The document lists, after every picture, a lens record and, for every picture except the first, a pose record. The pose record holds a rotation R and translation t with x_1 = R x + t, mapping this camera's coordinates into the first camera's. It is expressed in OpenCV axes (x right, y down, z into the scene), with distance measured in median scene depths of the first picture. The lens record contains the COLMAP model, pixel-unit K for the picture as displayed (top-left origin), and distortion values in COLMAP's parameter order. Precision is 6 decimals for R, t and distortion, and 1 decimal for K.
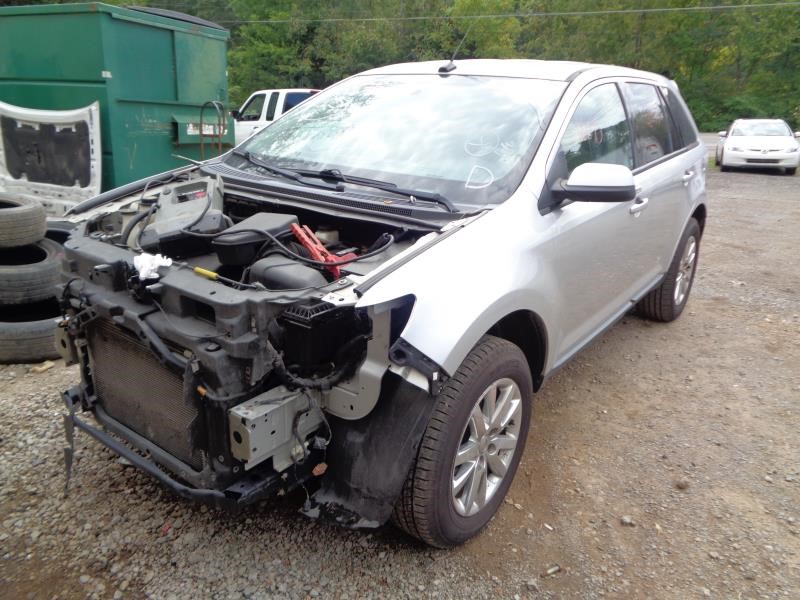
lens RADIAL K [[604.0, 0, 401.1], [0, 604.0, 297.5], [0, 0, 1]] dist [0.010877, 0.000412]
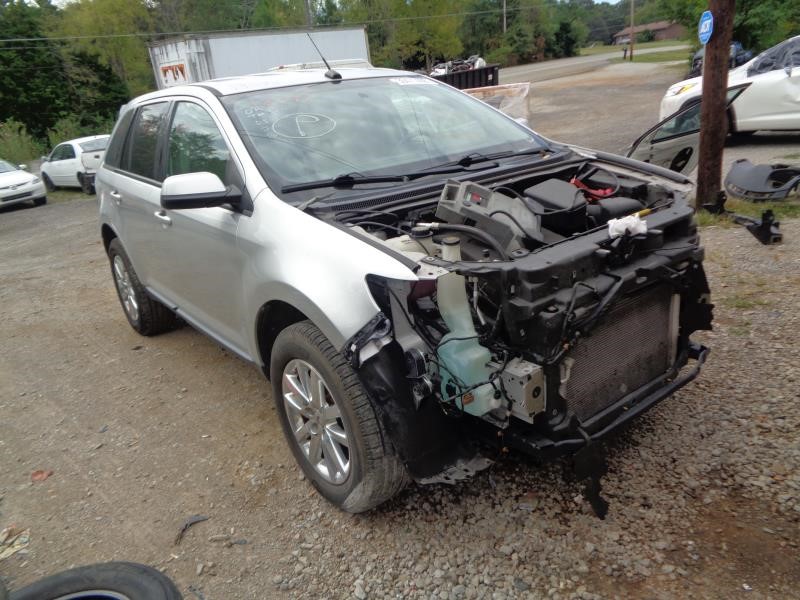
lens RADIAL K [[604.0, 0, 401.1], [0, 604.0, 302.1], [0, 0, 1]] dist [0.010877, 0.000412]
pose [[0.329344, -0.386612, 0.861431, -1.297464], [0.431049, 0.873275, 0.227128, -0.299101], [-0.840077, 0.296516, 0.454257, 0.718439]]
